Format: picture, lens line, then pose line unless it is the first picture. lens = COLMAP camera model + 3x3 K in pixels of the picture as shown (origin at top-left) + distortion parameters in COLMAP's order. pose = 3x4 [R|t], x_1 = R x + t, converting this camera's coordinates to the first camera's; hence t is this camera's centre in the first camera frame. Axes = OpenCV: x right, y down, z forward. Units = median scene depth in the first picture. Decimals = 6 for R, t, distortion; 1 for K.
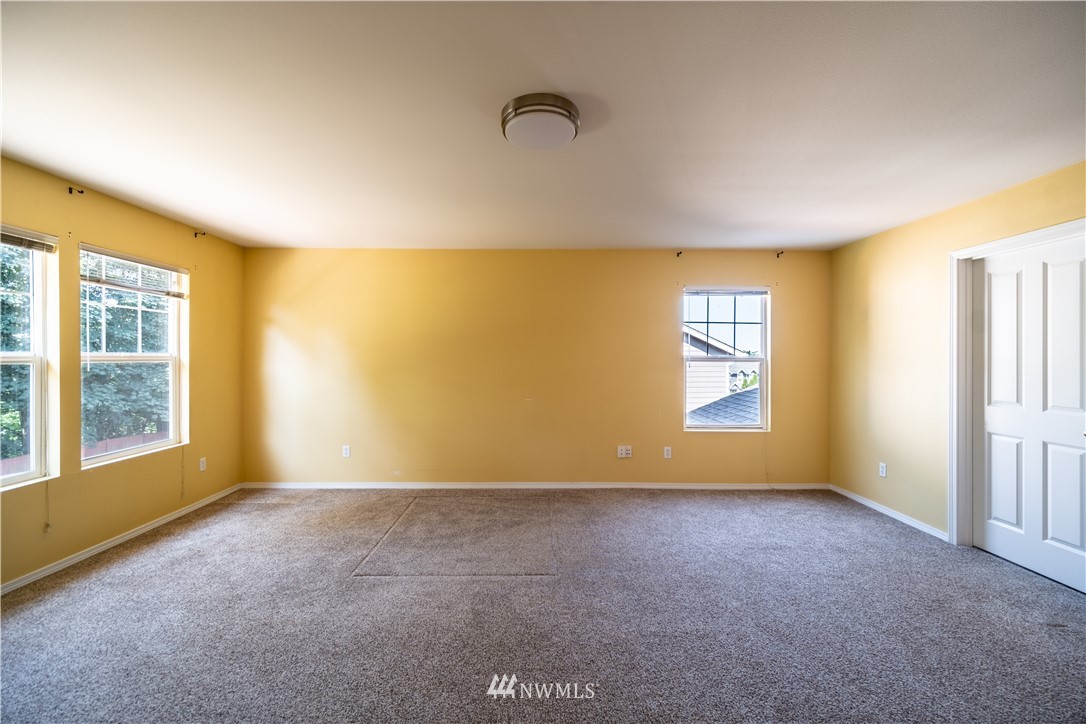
lens RADIAL K [[438.3, 0, 537.9], [0, 438.3, 359.6], [0, 0, 1]] dist [-0.000314, -0.000223]
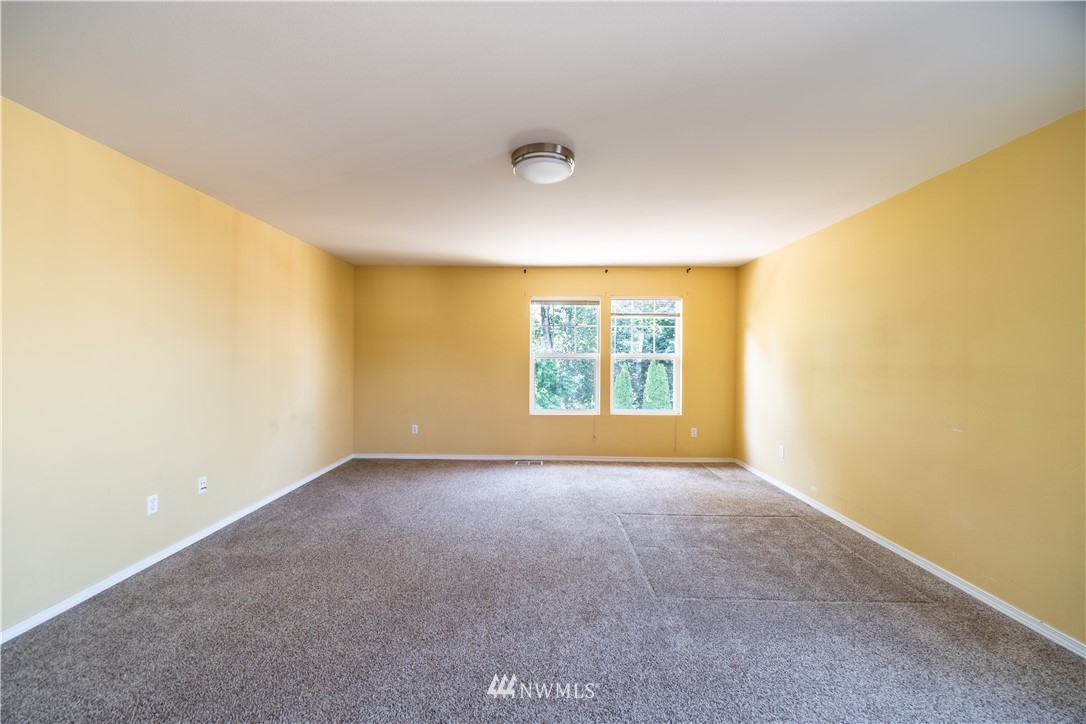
lens RADIAL K [[438.3, 0, 533.4], [0, 438.3, 364.0], [0, 0, 1]] dist [-0.000314, -0.000223]
pose [[-0.035536, 0.016888, -0.999226, 0.699739], [-0.013887, 0.999752, 0.017391, 0.001305], [0.999272, 0.014494, -0.035292, 0.572539]]
